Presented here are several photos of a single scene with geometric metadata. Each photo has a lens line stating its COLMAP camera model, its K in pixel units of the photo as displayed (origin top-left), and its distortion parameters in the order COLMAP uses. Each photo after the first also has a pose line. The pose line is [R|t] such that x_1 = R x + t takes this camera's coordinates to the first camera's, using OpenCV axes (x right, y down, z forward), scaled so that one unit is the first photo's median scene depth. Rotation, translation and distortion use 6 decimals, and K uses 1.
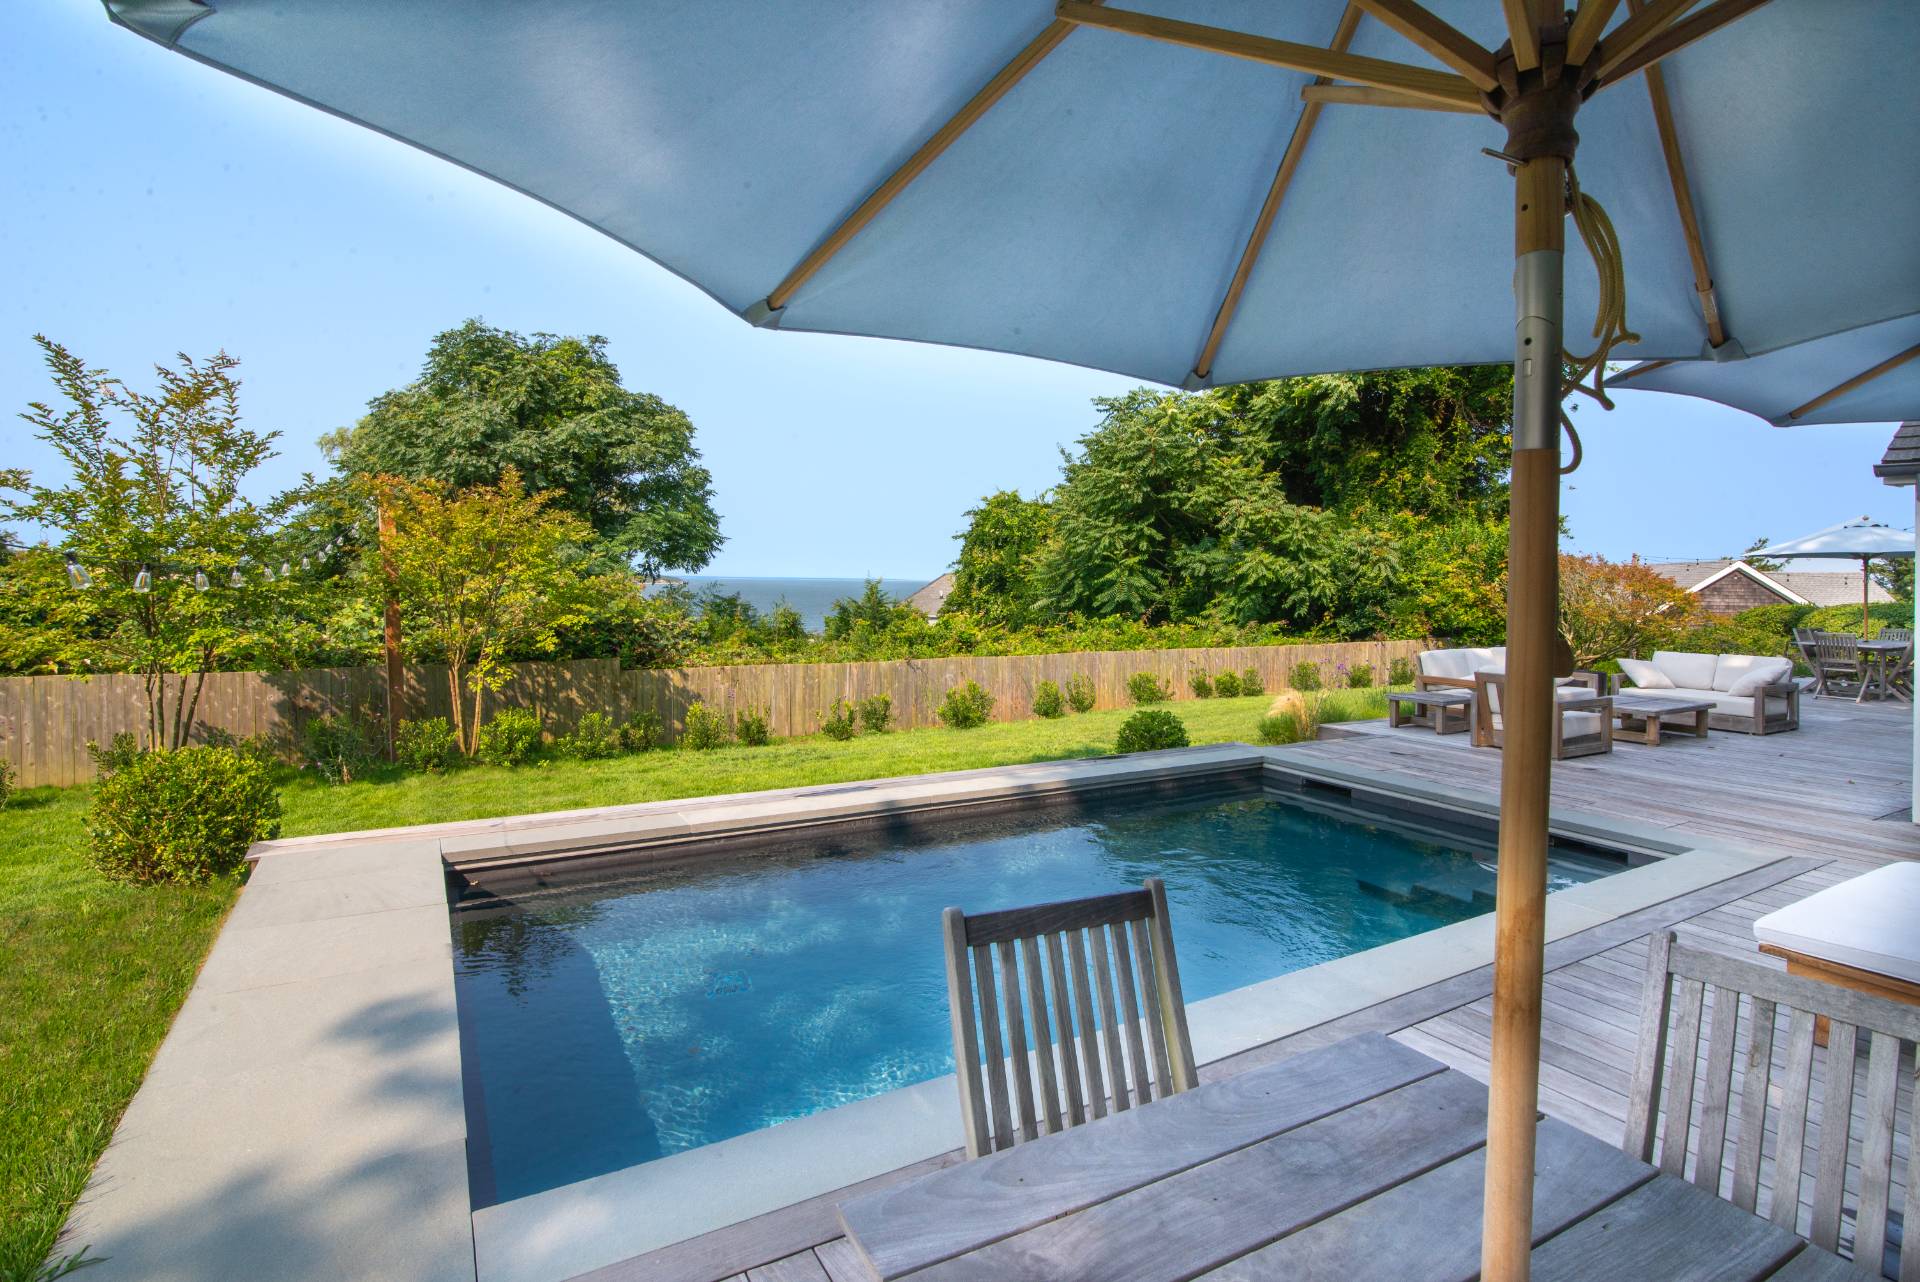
lens RADIAL K [[886.3, 0, 945.6], [0, 886.3, 586.8], [0, 0, 1]] dist [-0.033543, 0.000057]
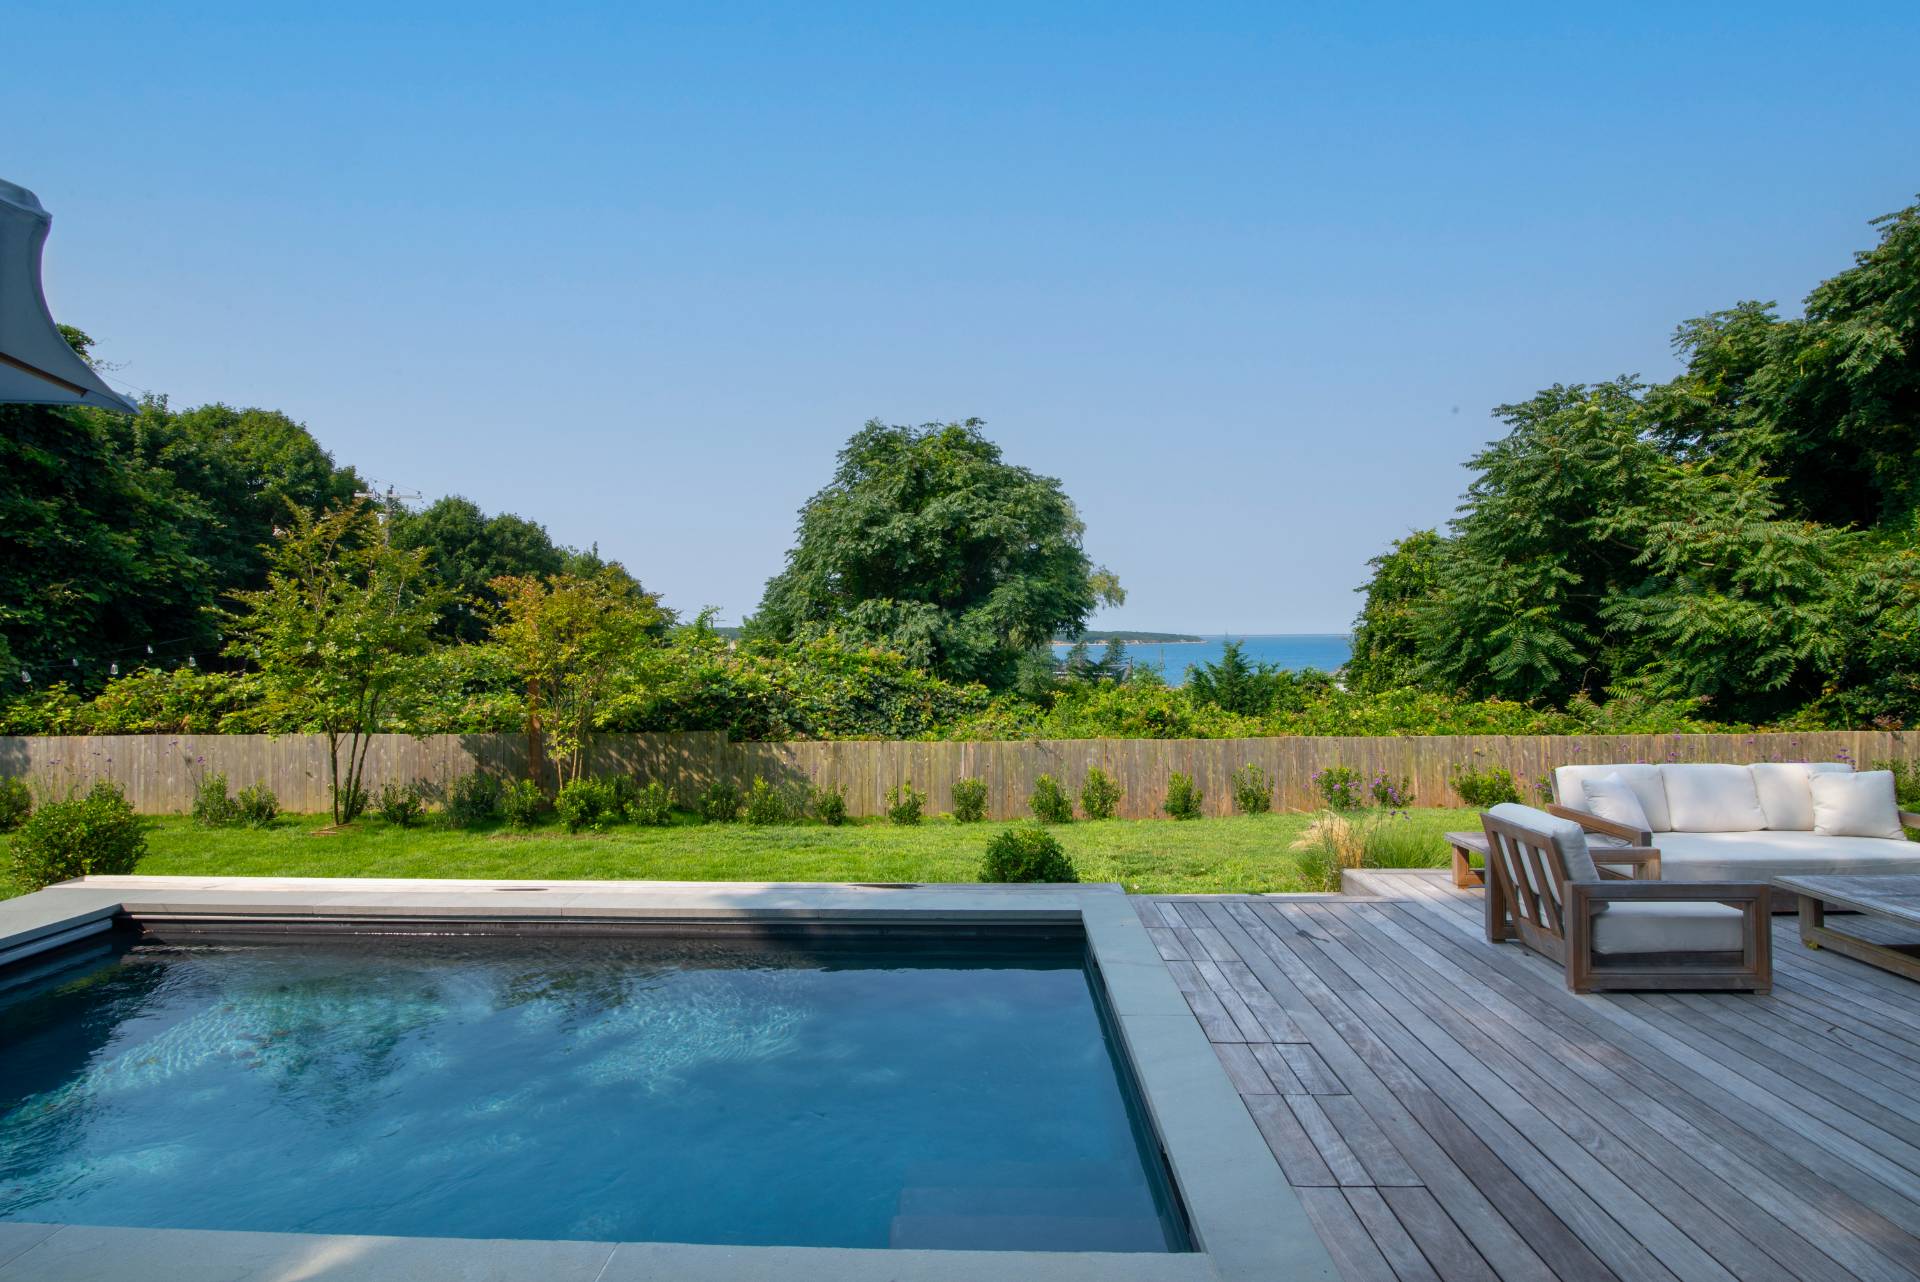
lens RADIAL K [[879.0, 0, 960.0], [0, 879.0, 641.0], [0, 0, 1]] dist [-0.034801, 0.000069]
pose [[0.852882, -0.019667, -0.521734, 0.177583], [0.016573, 0.999807, -0.010595, -0.004762], [0.521841, 0.000390, 0.853042, 0.102395]]
